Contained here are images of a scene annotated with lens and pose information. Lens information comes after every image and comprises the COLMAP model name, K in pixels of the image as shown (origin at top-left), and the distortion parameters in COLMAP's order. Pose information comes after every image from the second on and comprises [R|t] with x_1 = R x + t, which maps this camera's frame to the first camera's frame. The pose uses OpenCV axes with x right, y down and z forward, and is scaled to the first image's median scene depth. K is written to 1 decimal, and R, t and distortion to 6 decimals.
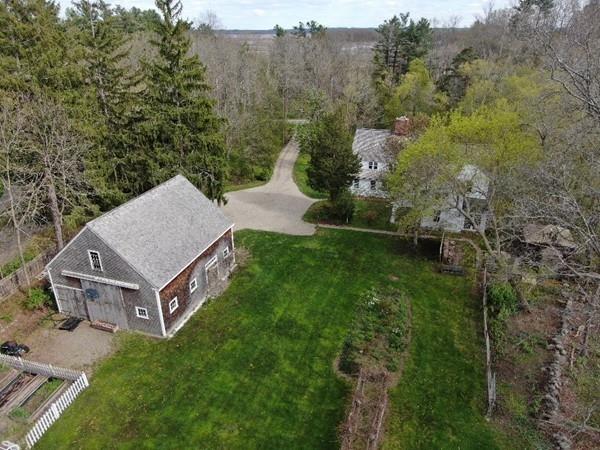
lens RADIAL K [[437.2, 0, 300.0], [0, 437.2, 225.0], [0, 0, 1]] dist [-0.022564, -0.000098]
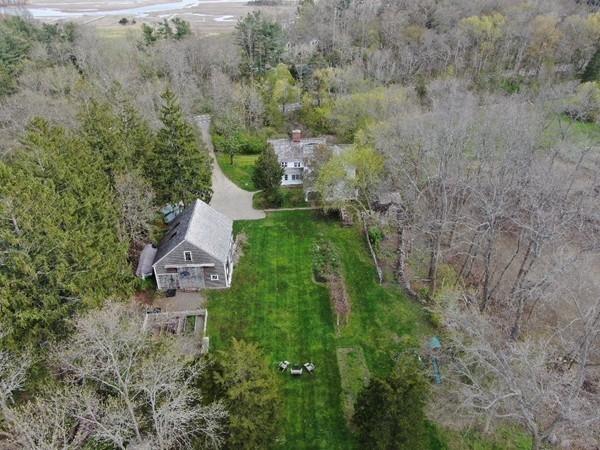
lens RADIAL K [[437.2, 0, 300.0], [0, 437.2, 225.0], [0, 0, 1]] dist [-0.022564, -0.000098]
pose [[0.932237, -0.181999, 0.312748, -0.544423], [0.146555, 0.980148, 0.133535, -0.221044], [-0.330843, -0.078652, 0.940403, -0.893216]]
